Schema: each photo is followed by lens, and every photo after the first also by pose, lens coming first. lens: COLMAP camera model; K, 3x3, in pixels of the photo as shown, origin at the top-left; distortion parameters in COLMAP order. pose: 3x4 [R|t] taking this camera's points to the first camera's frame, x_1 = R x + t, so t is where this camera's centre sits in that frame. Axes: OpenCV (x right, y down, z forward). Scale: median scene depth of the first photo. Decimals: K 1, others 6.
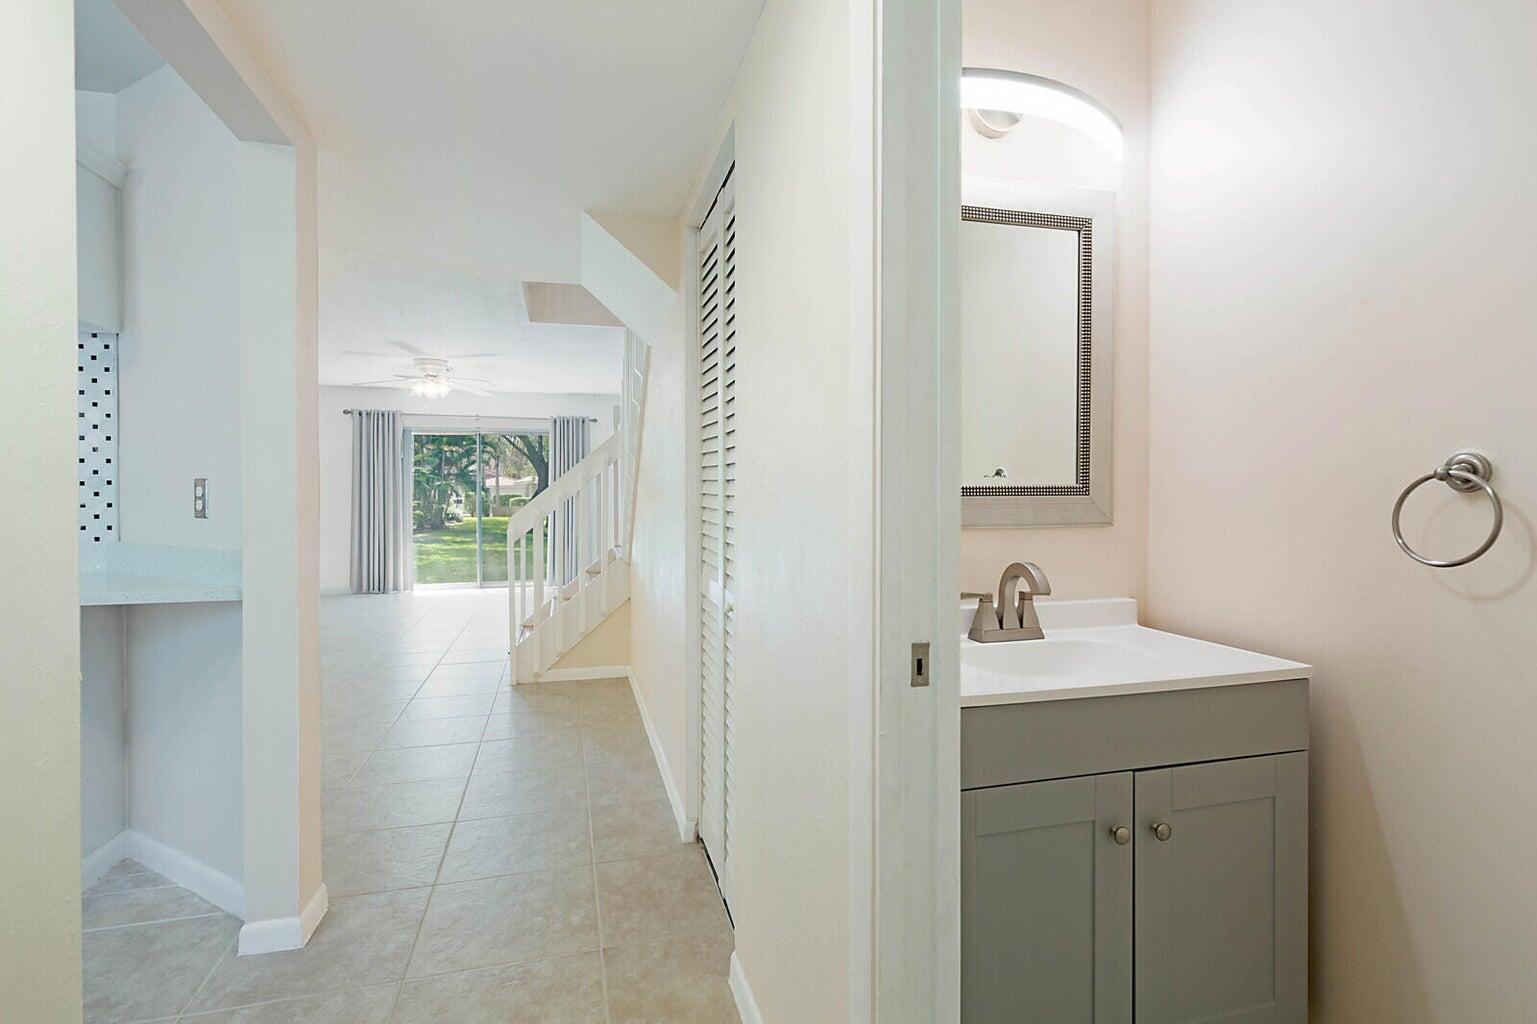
lens RADIAL K [[755.7, 0, 770.0], [0, 755.7, 509.9], [0, 0, 1]] dist [-0.002143, 0.000417]
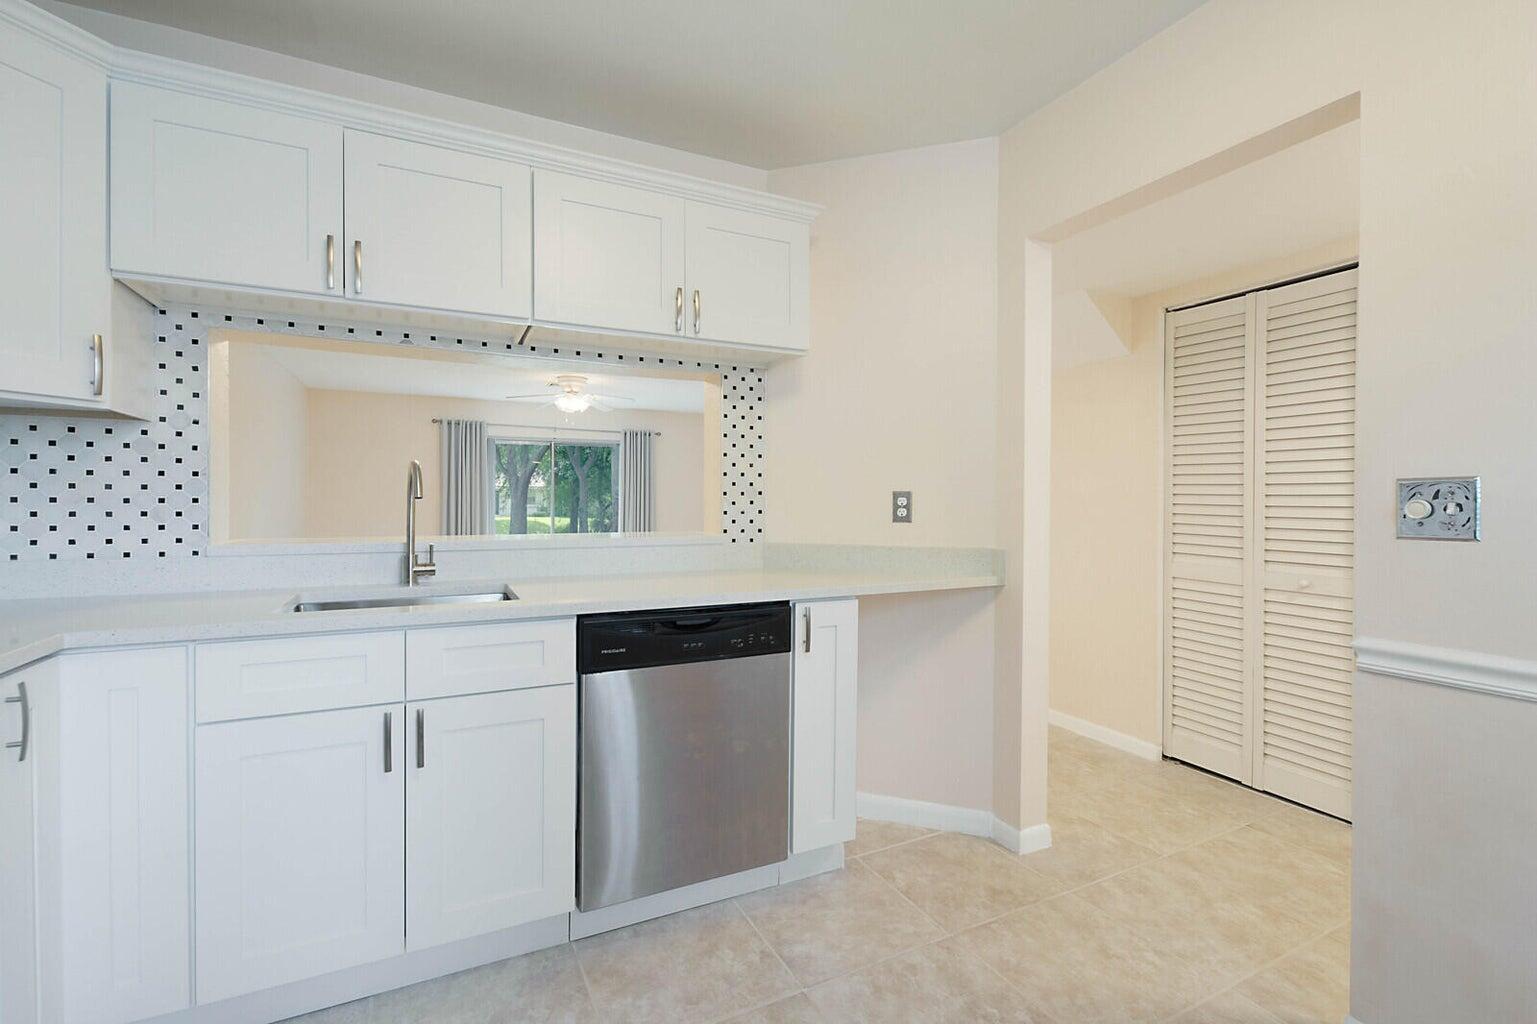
lens RADIAL K [[687.5, 0, 768.1], [0, 687.5, 508.8], [0, 0, 1]] dist [0.004555, -0.001026]
pose [[0.979745, 0.001343, 0.200246, -0.661438], [0.000257, 0.999968, -0.007964, -0.001610], [-0.200250, 0.007854, 0.979713, -0.045074]]
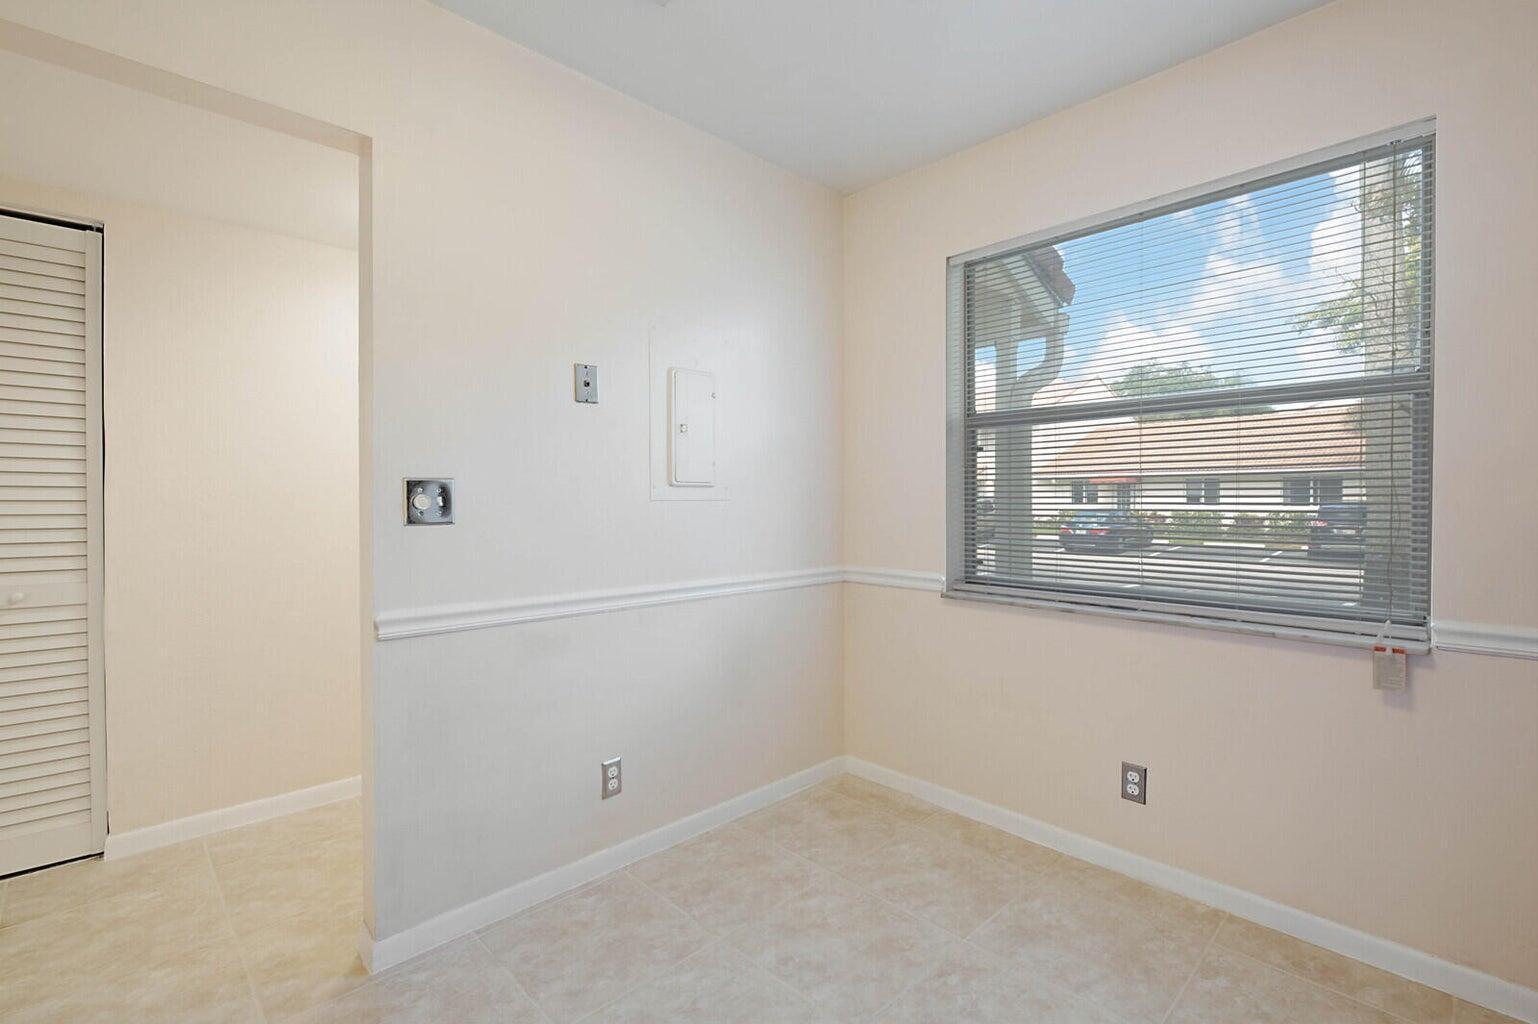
lens RADIAL K [[687.9, 0, 770.0], [0, 687.9, 511.2], [0, 0, 1]] dist [0.004555, -0.001026]
pose [[-0.481381, -0.014537, 0.876391, -0.767087], [0.014580, 0.999591, 0.024588, -0.005190], [-0.876390, 0.024614, -0.480973, 0.245931]]
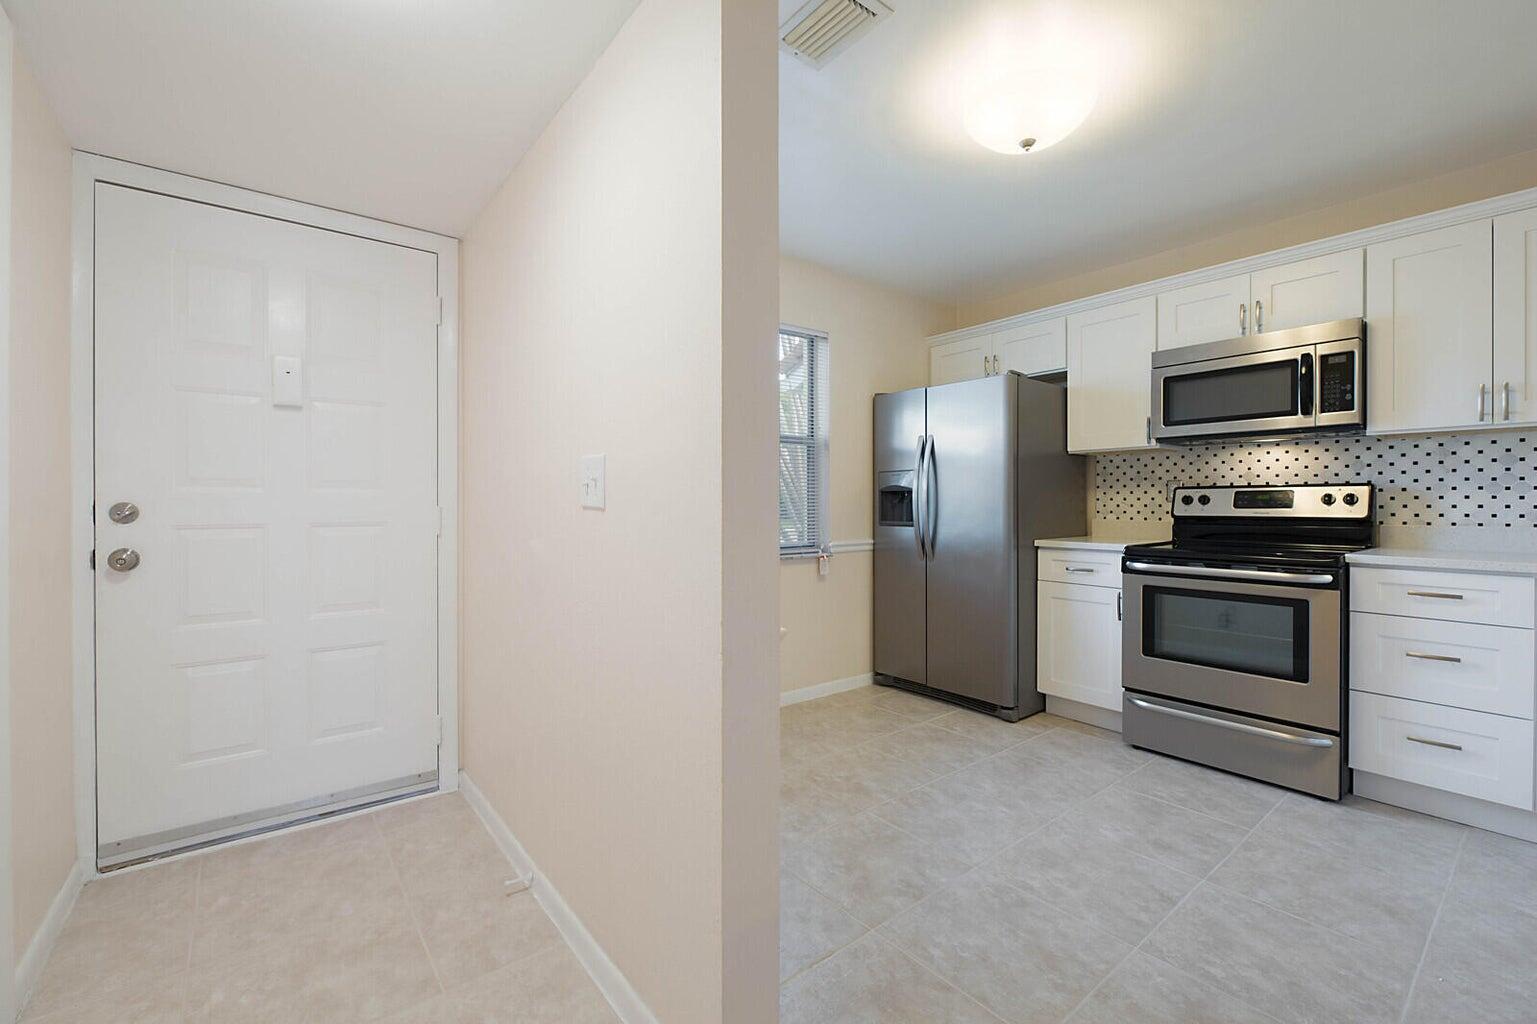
lens RADIAL K [[652.0, 0, 771.1], [0, 652.0, 507.7], [0, 0, 1]] dist [0.002523, -0.002562]
pose [[-0.918195, 0.002247, -0.396122, -0.150866], [-0.007912, 0.999680, 0.024012, 0.003690], [0.396050, 0.025182, -0.917884, 0.530143]]
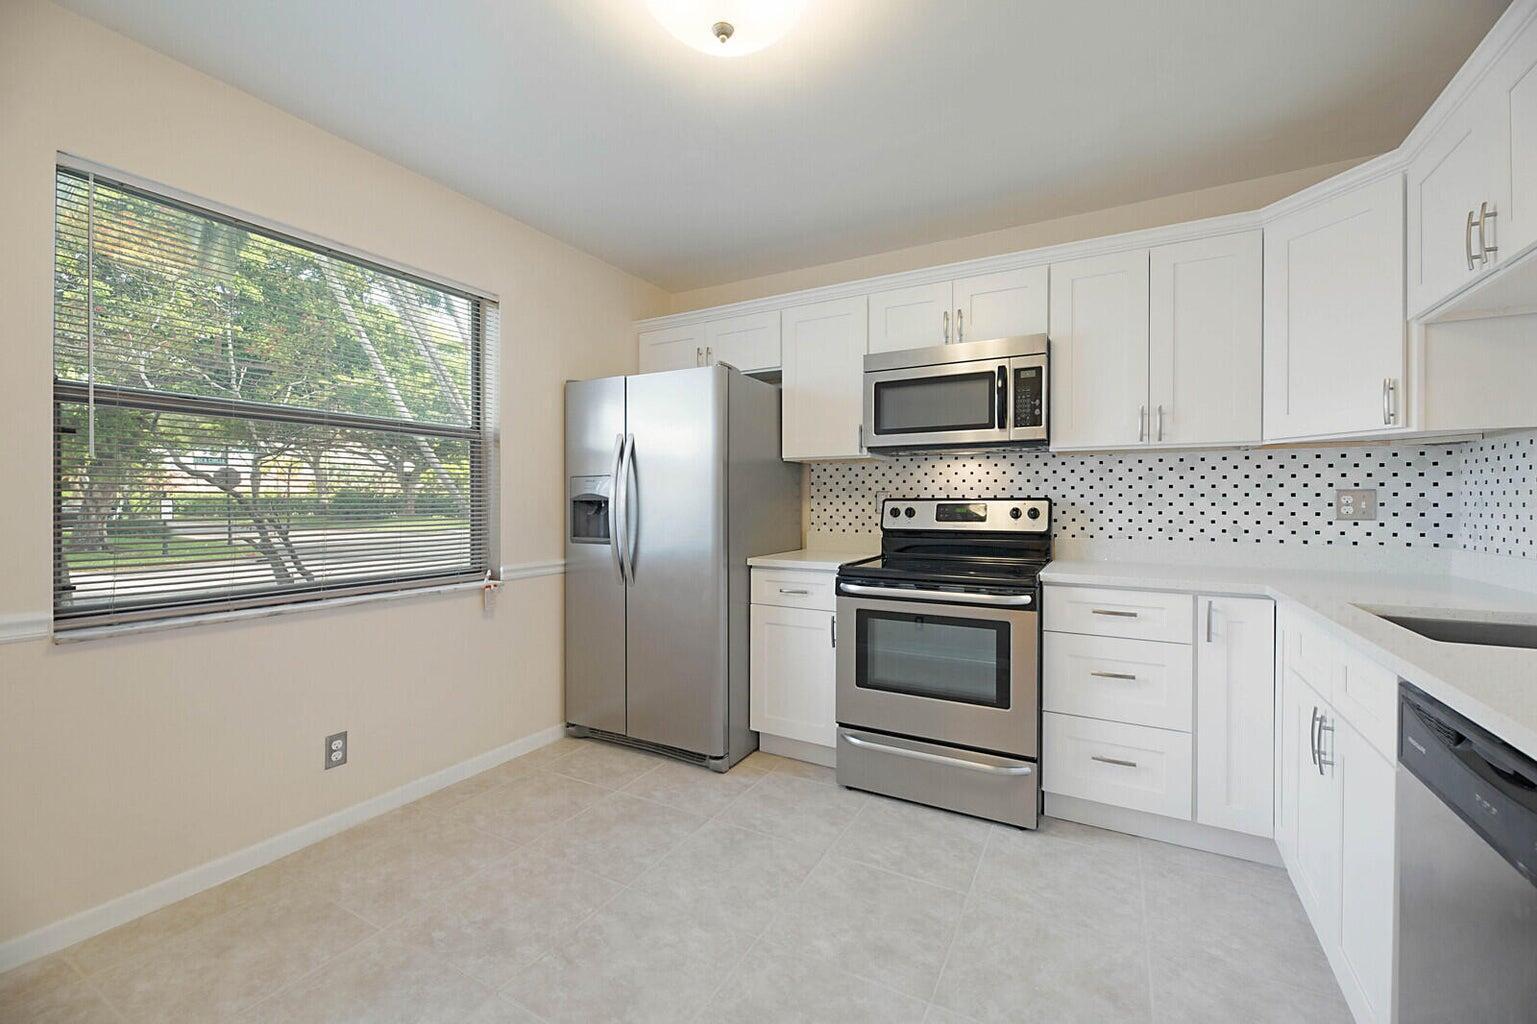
lens RADIAL K [[635.6, 0, 769.0], [0, 635.6, 499.5], [0, 0, 1]] dist [0.004473, -0.003042]
pose [[-0.694346, -0.006553, -0.719612, -0.296879], [-0.016398, 0.999843, 0.006717, -0.008683], [0.719455, 0.016464, -0.694344, 0.408549]]
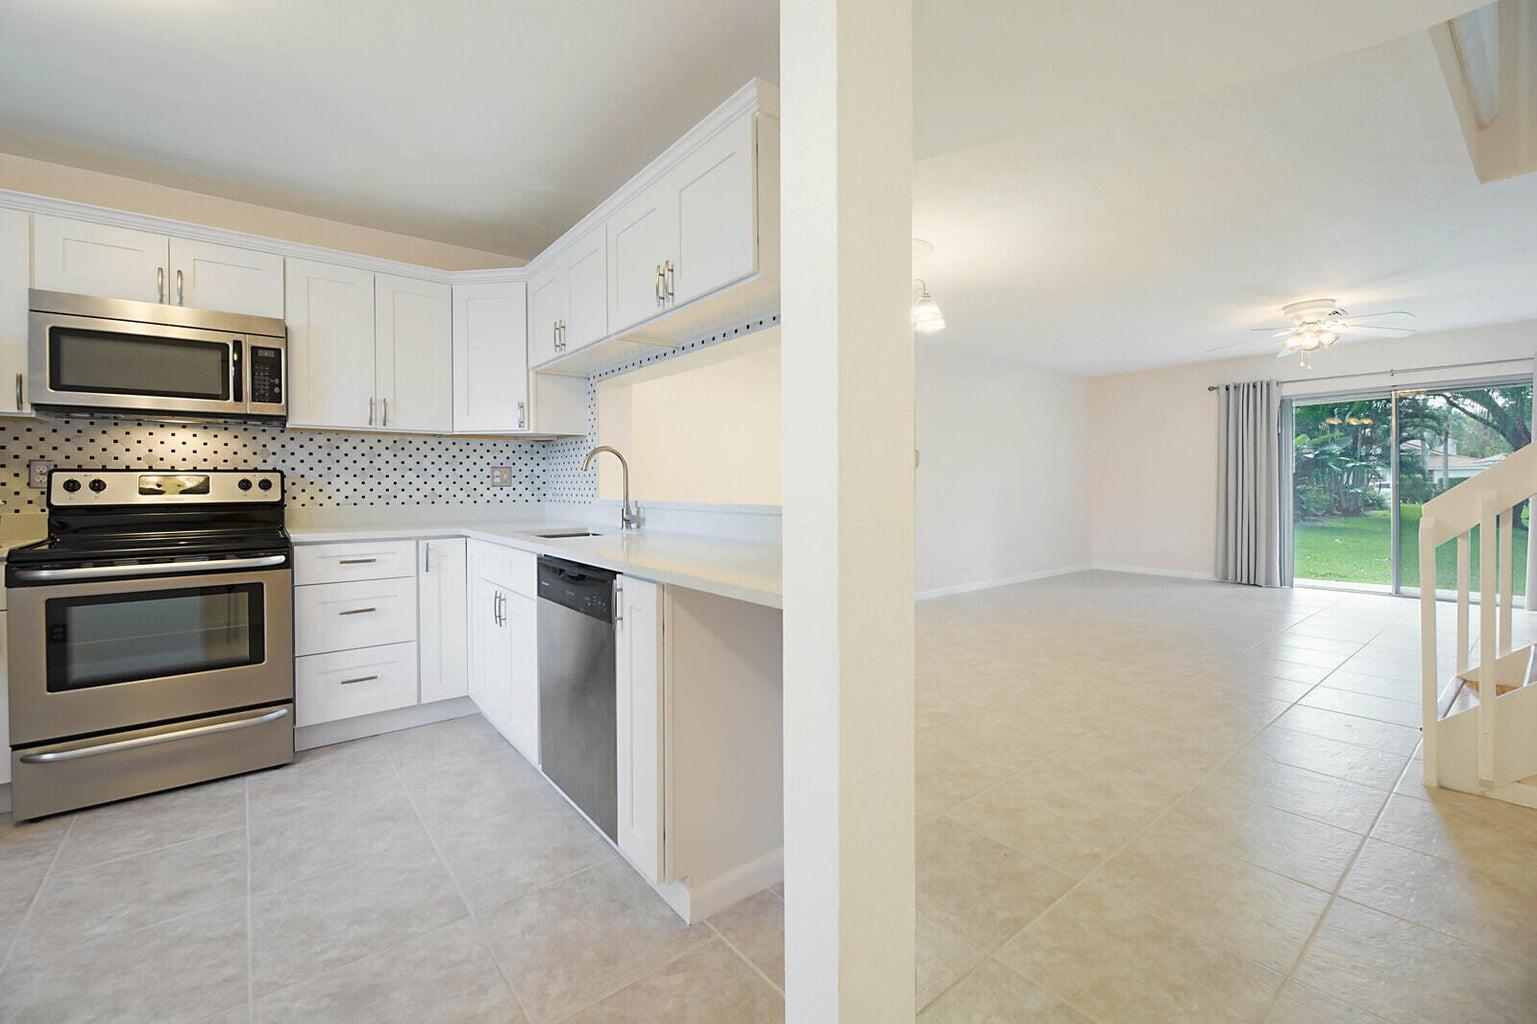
lens RADIAL K [[635.6, 0, 751.2], [0, 635.6, 499.0], [0, 0, 1]] dist [0.004473, -0.003042]
pose [[0.384142, 0.019353, -0.923071, -0.102805], [-0.011841, 0.999801, 0.016034, 0.004552], [0.923198, 0.004770, 0.384295, 0.370068]]
